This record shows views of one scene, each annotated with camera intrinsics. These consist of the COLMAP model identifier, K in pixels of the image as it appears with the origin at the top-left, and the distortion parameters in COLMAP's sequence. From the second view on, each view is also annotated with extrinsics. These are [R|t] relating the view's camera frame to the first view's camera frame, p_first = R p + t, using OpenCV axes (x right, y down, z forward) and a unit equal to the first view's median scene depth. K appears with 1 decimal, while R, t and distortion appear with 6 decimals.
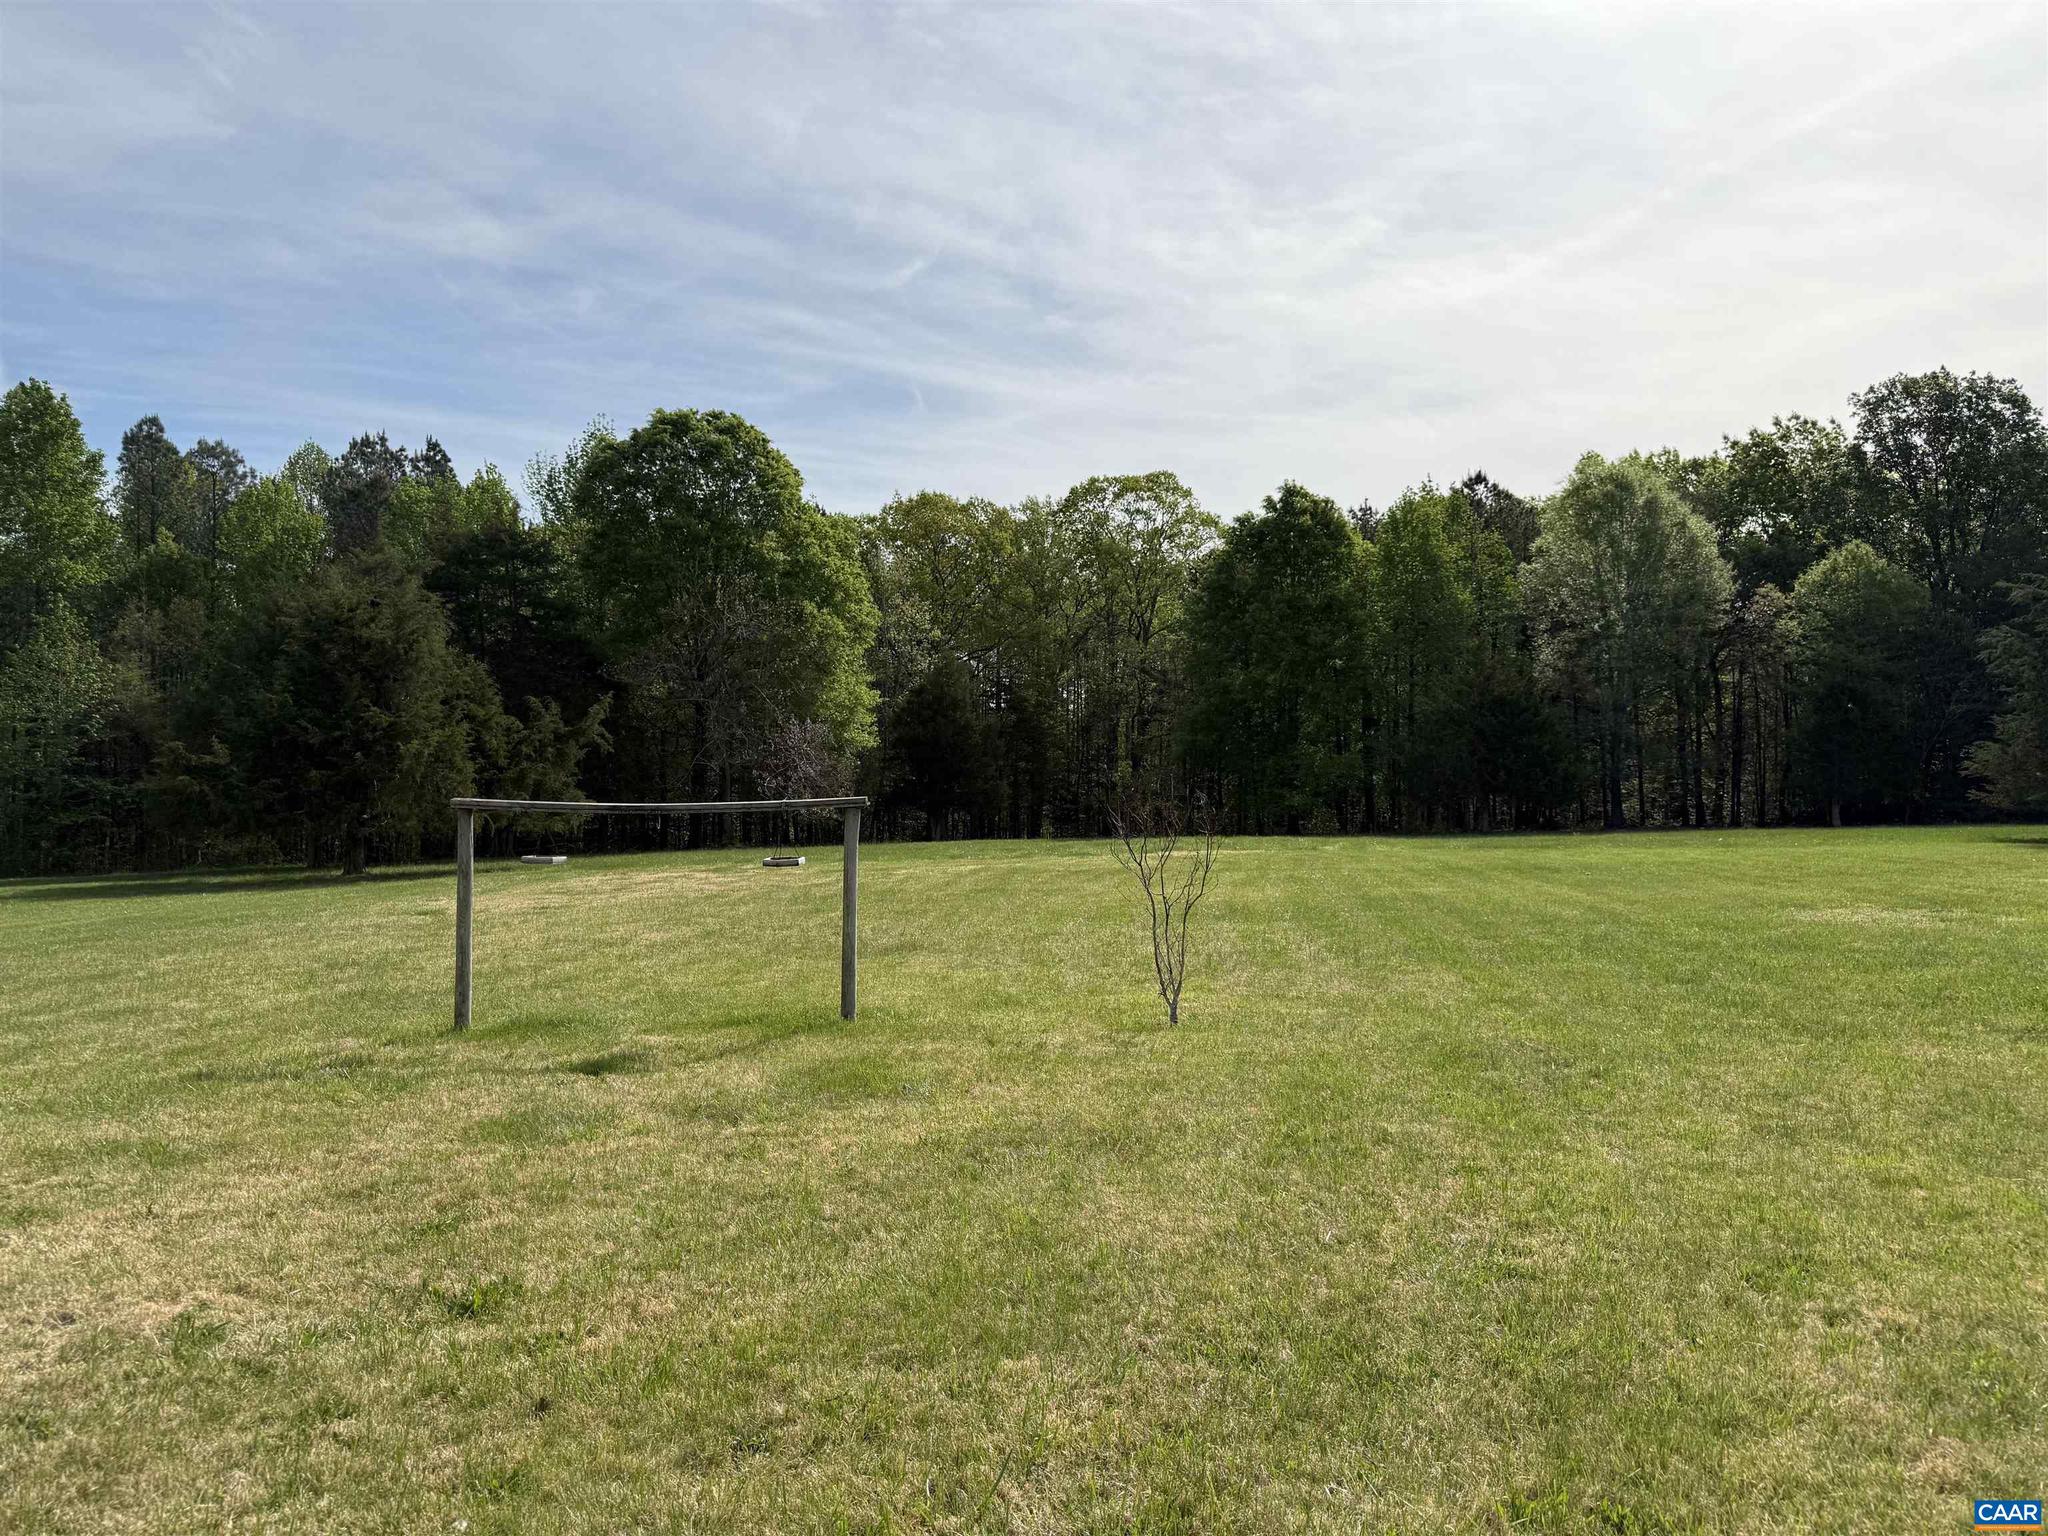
lens RADIAL K [[1432.3, 0, 1024.0], [0, 1432.3, 768.0], [0, 0, 1]] dist [-0.000562, -0.000002]
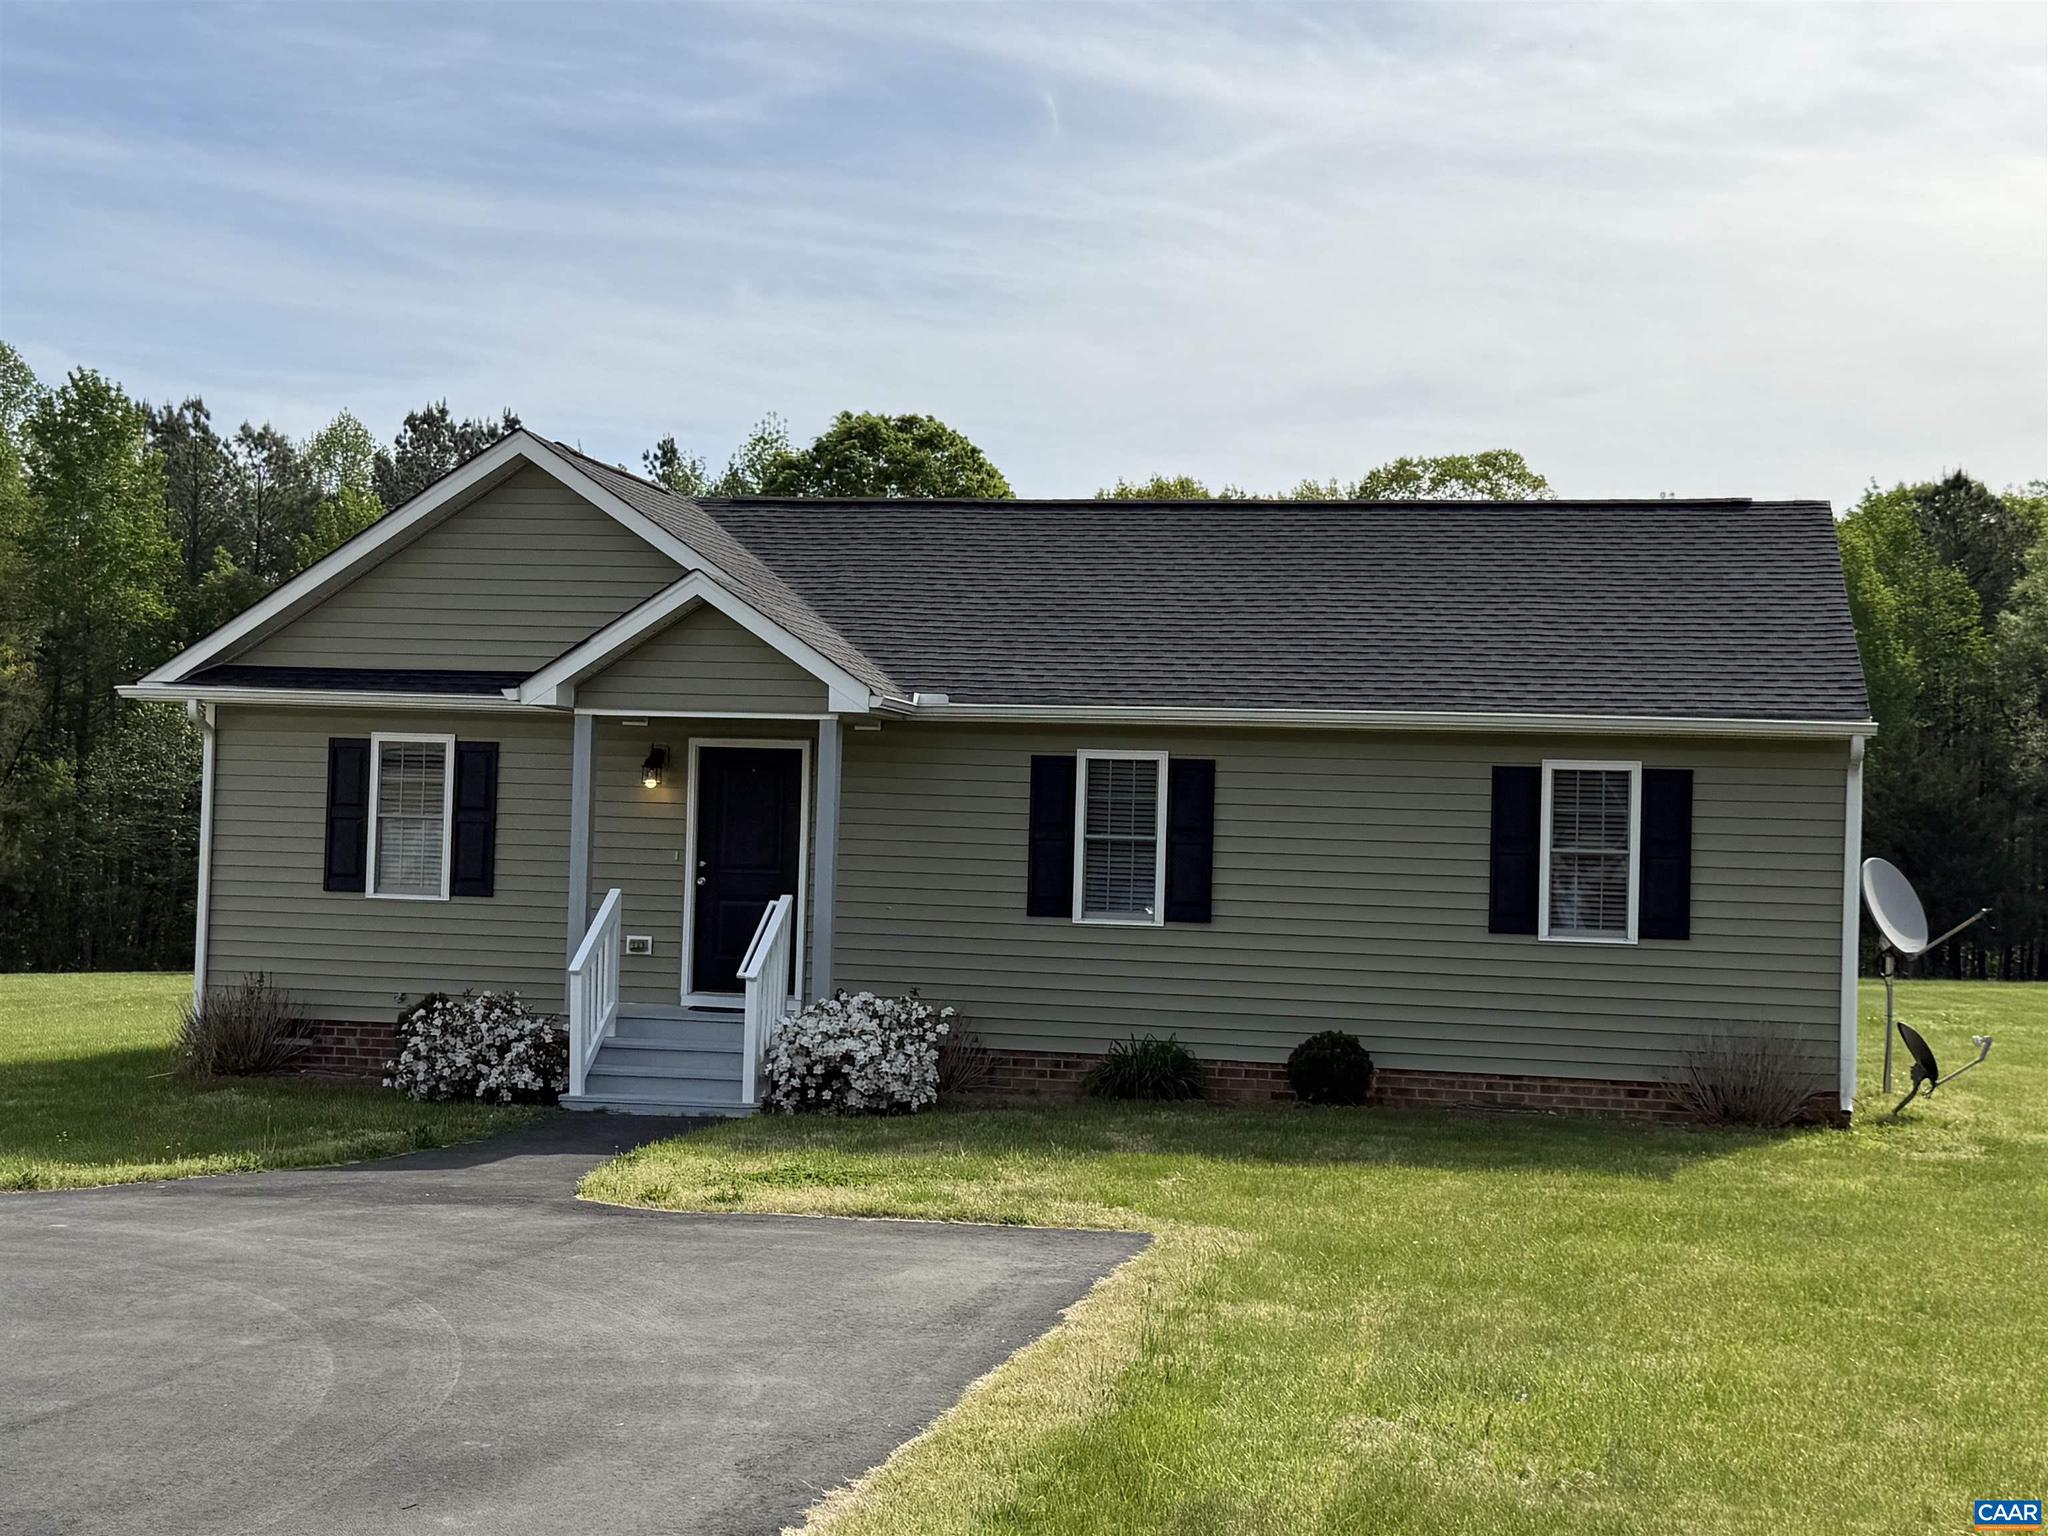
lens RADIAL K [[2754.8, 0, 1024.0], [0, 2754.8, 768.0], [0, 0, 1]] dist [0.276459, 0.028406]
pose [[0.995176, 0.023984, -0.095133, -0.003591], [-0.026806, 0.999234, -0.028502, -0.010870], [0.094376, 0.030915, 0.995056, -0.478075]]
